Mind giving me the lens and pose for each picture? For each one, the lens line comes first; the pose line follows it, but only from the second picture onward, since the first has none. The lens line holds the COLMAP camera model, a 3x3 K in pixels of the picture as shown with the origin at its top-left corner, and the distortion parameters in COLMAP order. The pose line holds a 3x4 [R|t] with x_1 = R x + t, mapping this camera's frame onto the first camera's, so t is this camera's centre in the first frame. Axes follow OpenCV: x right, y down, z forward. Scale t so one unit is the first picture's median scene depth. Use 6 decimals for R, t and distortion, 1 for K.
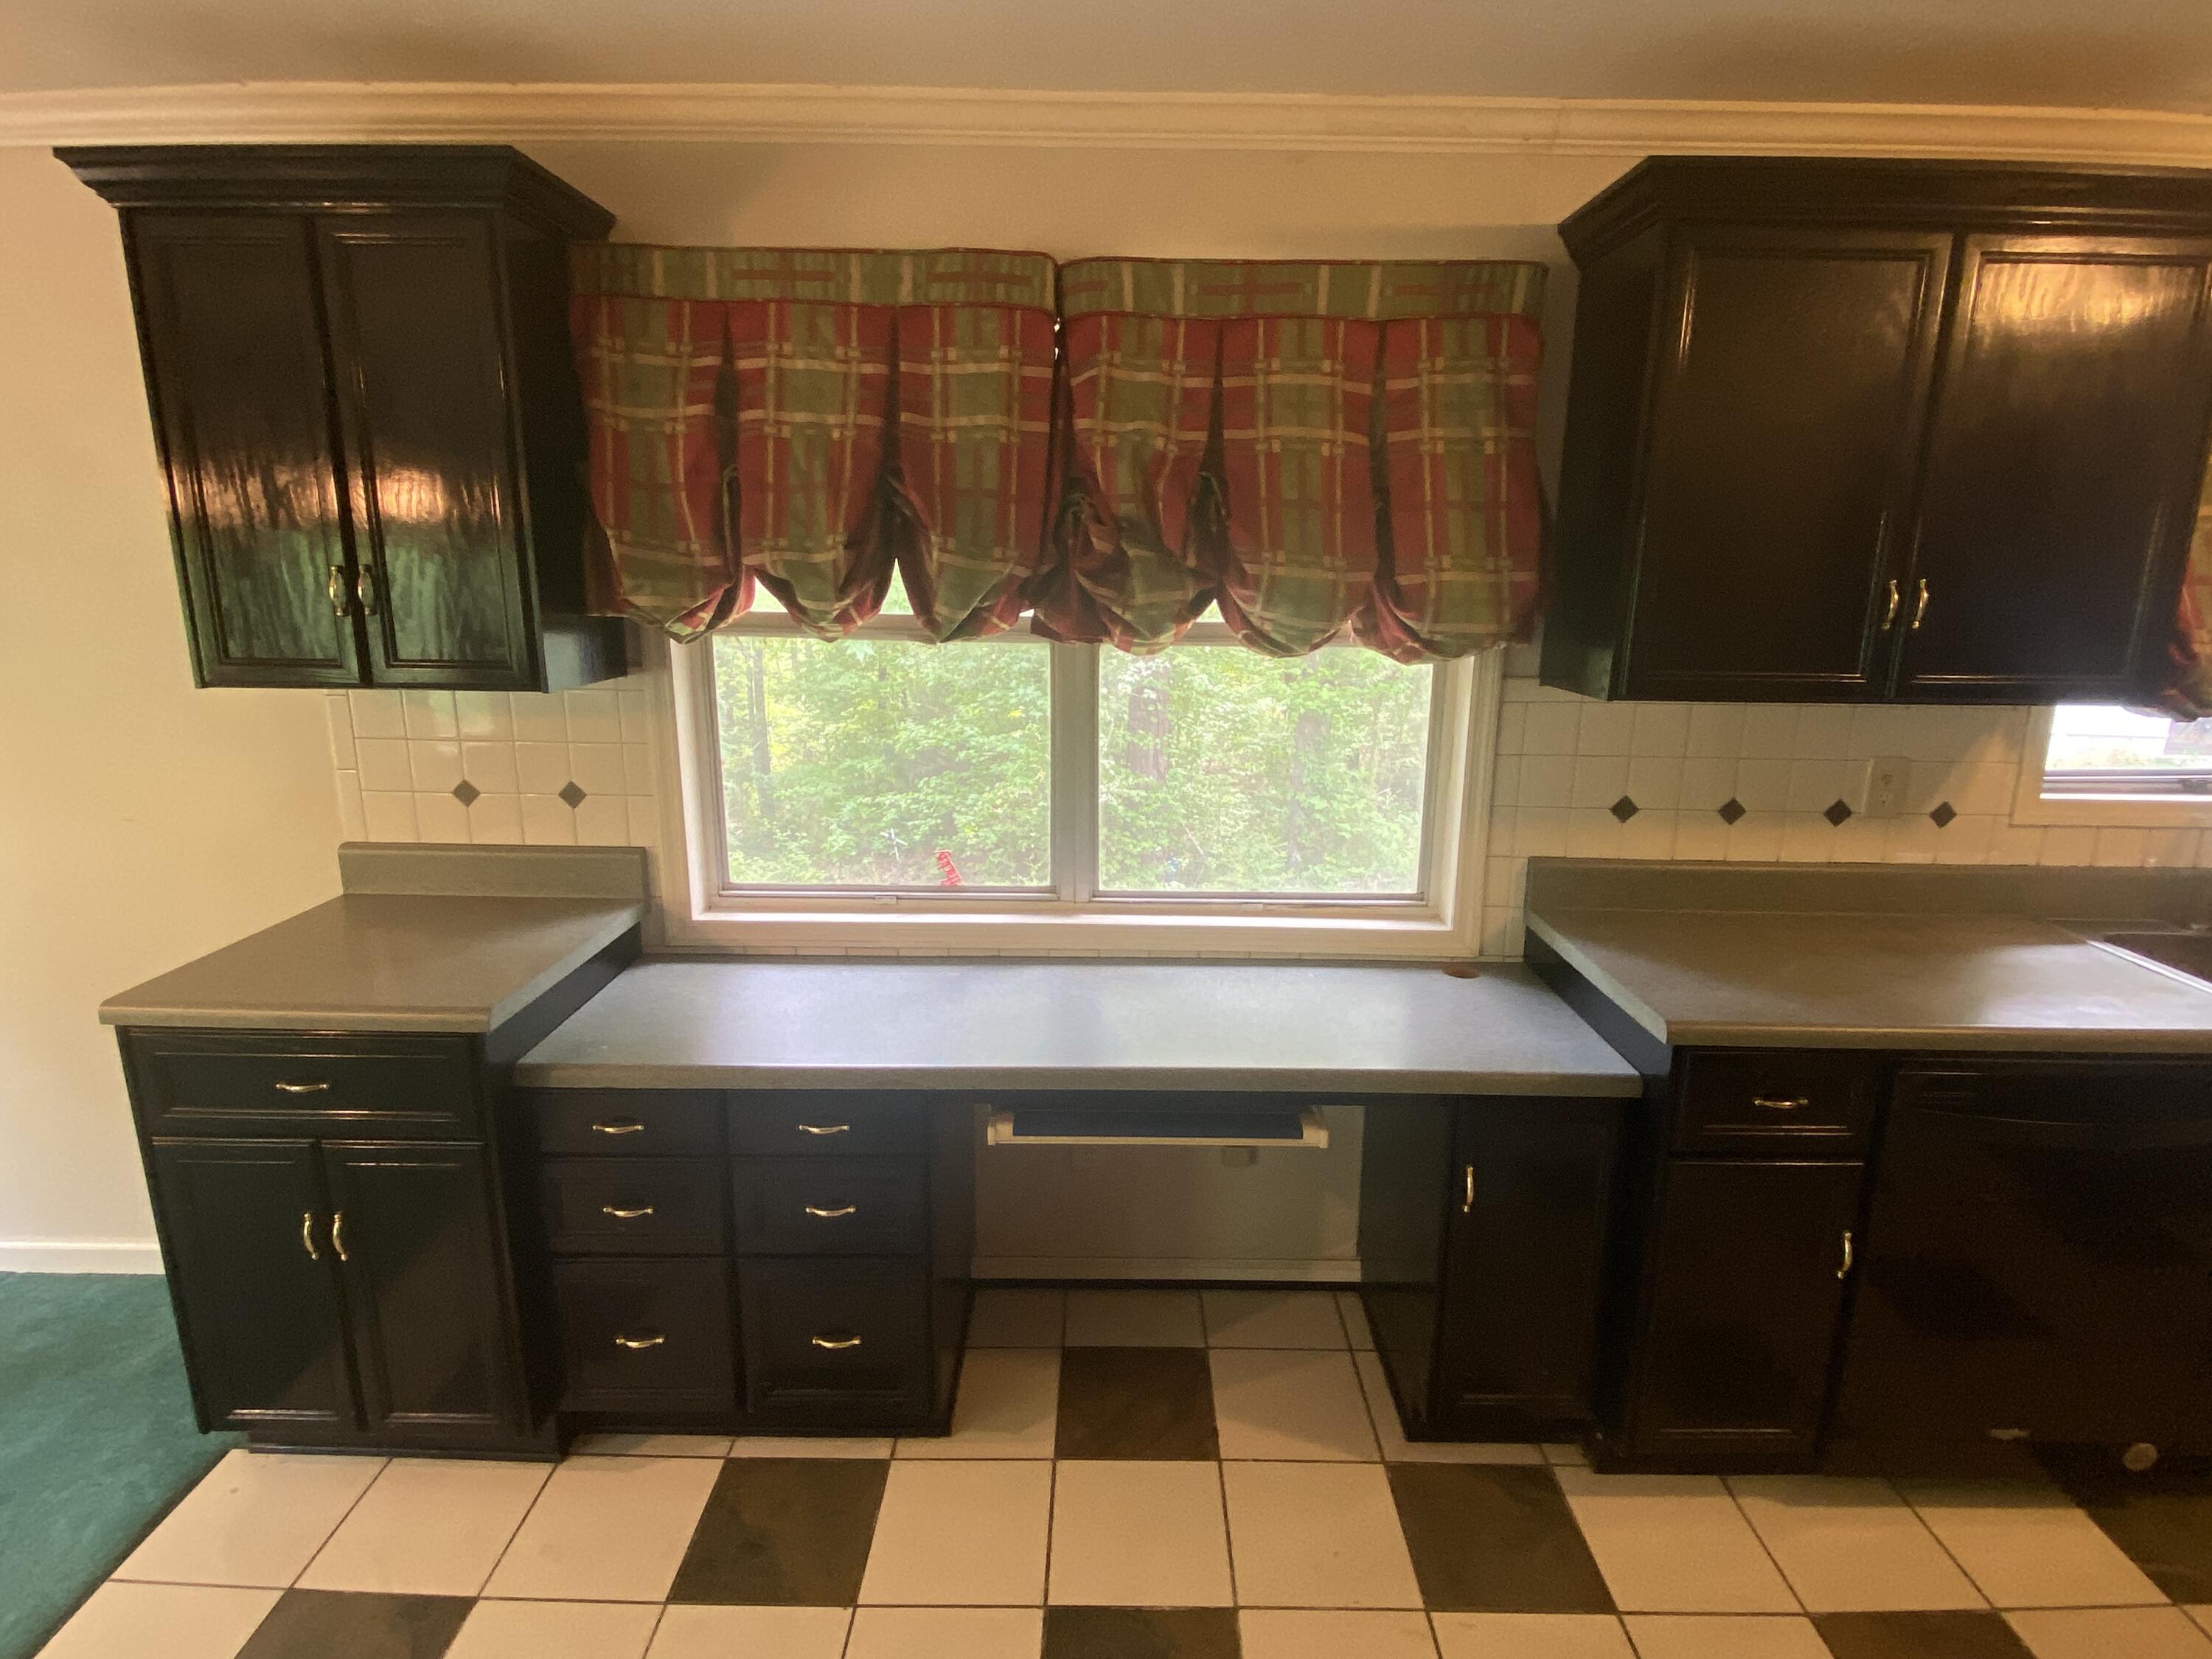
lens RADIAL K [[1252.9, 0, 1106.0], [0, 1252.9, 829.5], [0, 0, 1]] dist [0.056023, -0.038383]
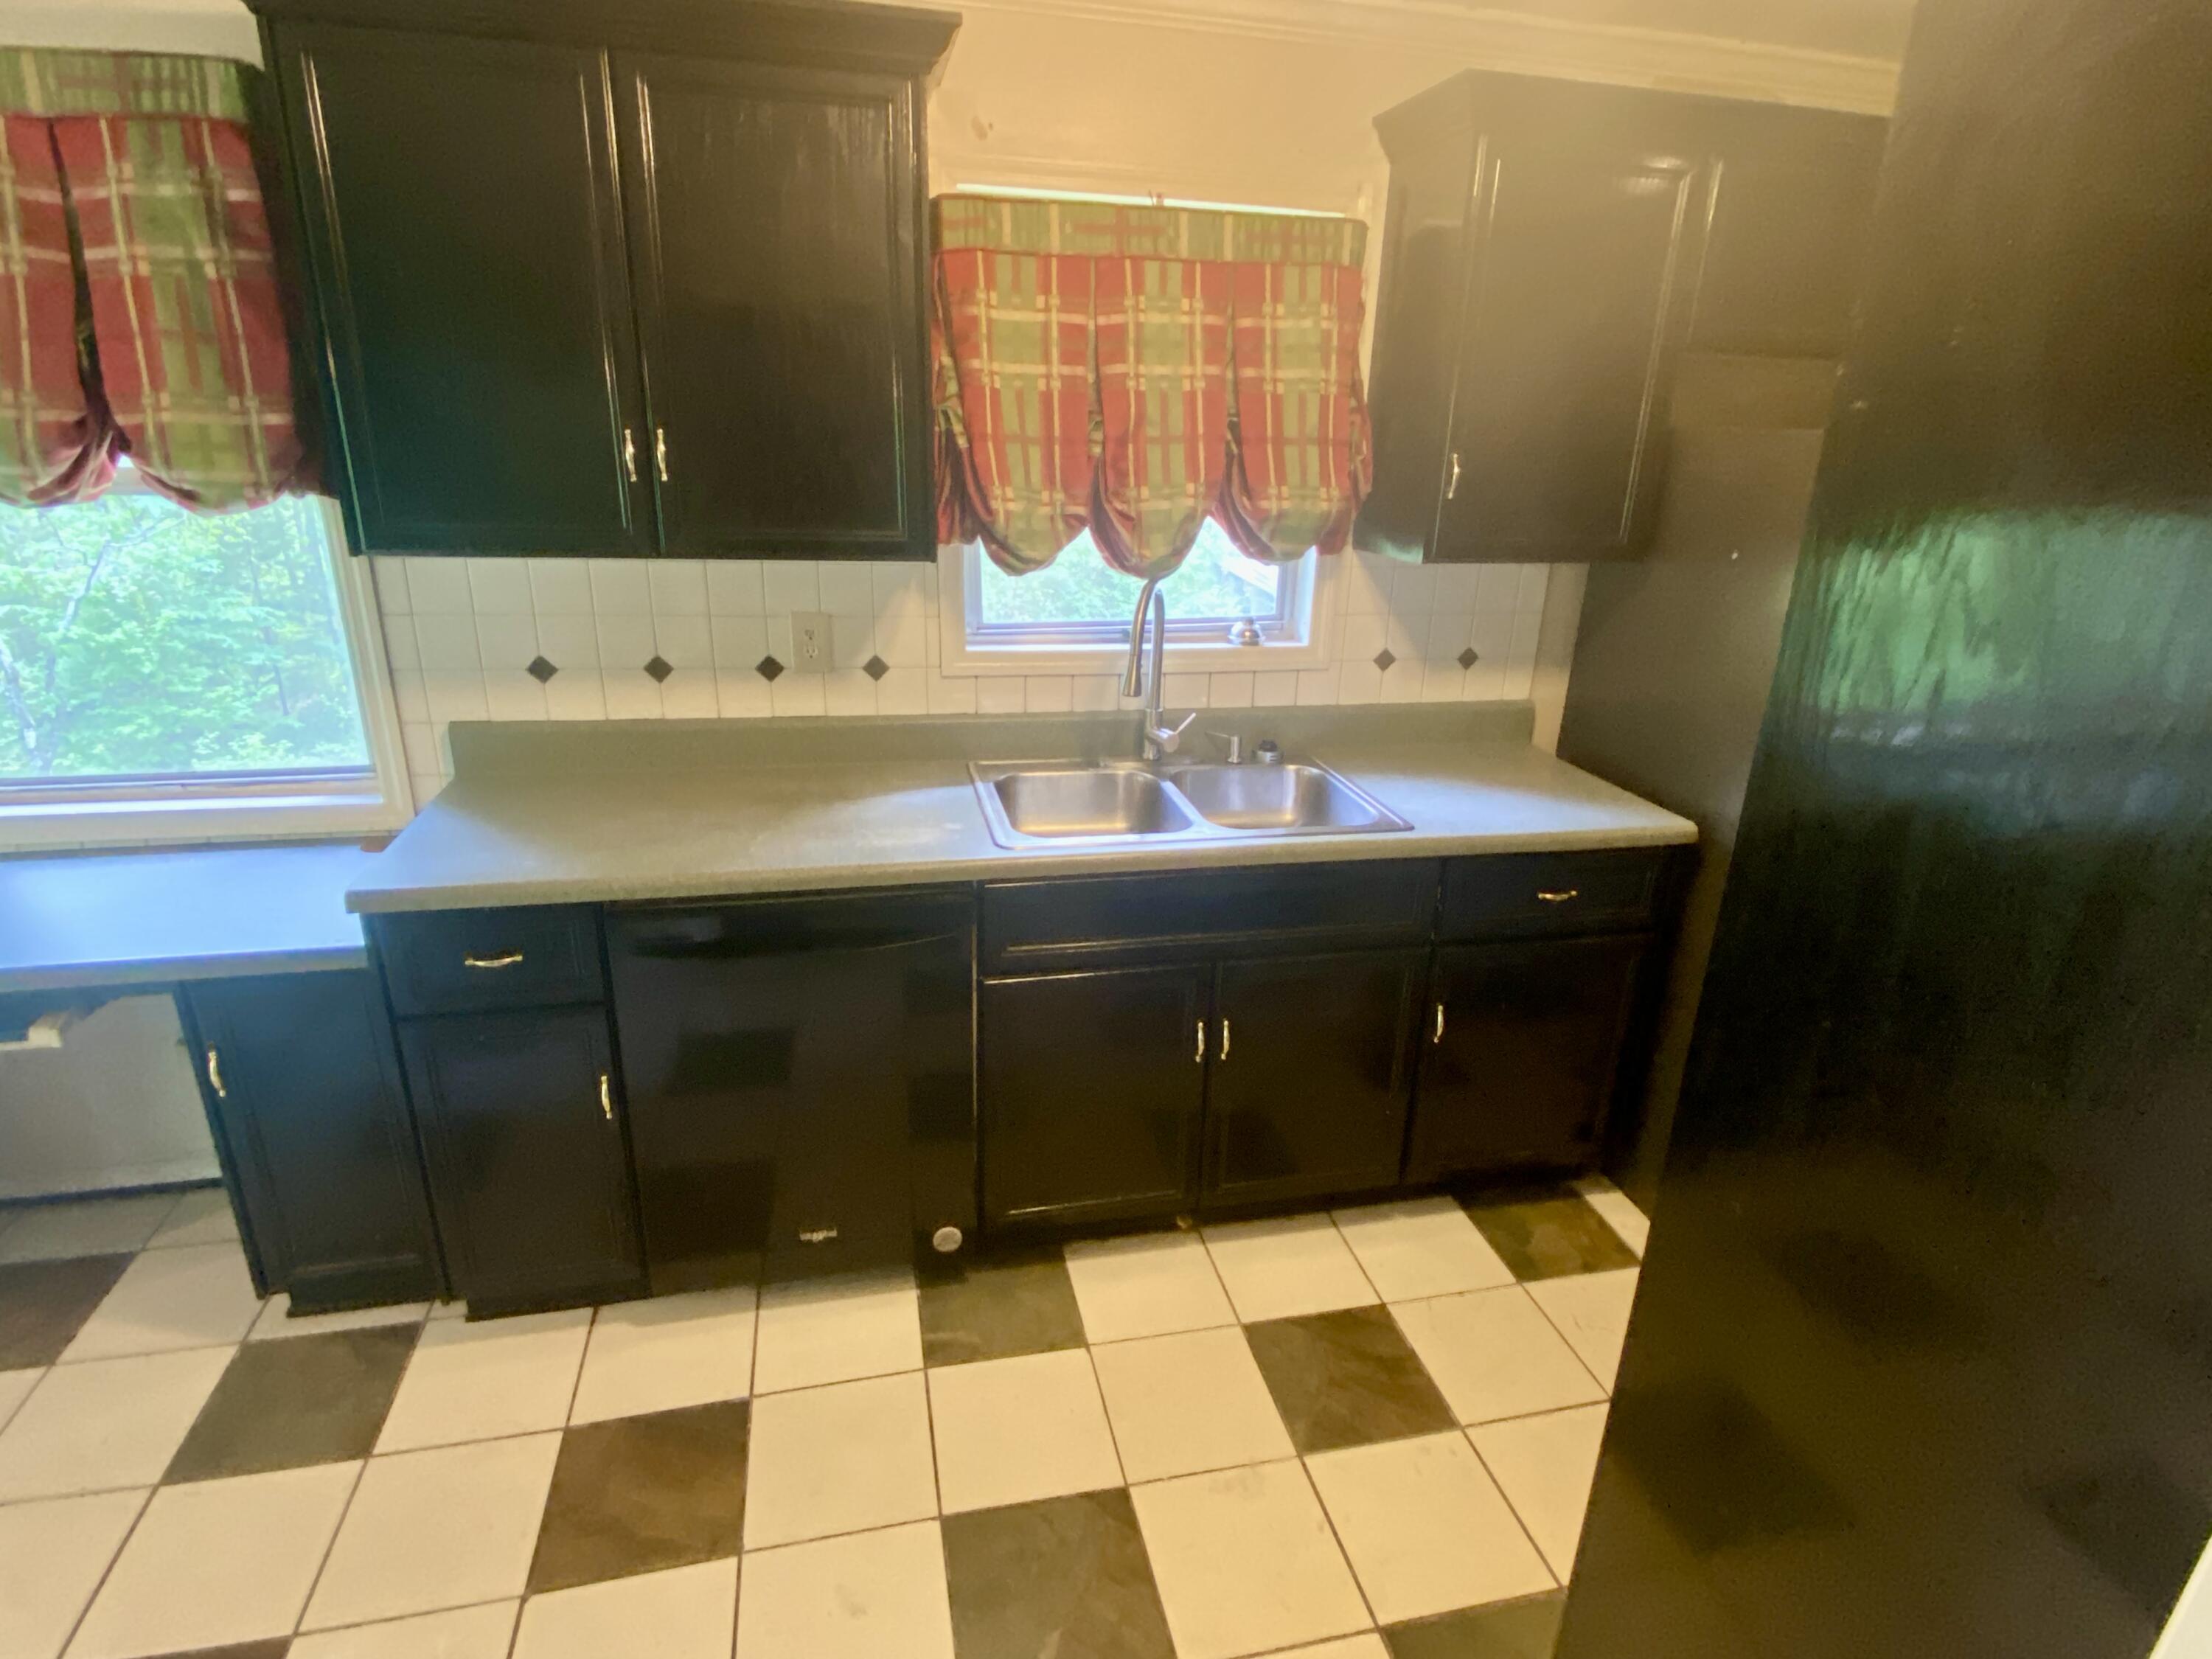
lens RADIAL K [[1164.9, 0, 1106.0], [0, 1164.9, 829.5], [0, 0, 1]] dist [0.031284, -0.028314]
pose [[0.975544, -0.058087, 0.211990, 0.685291], [0.032600, 0.992019, 0.121800, 0.010443], [-0.217373, -0.111910, 0.969652, 0.008626]]
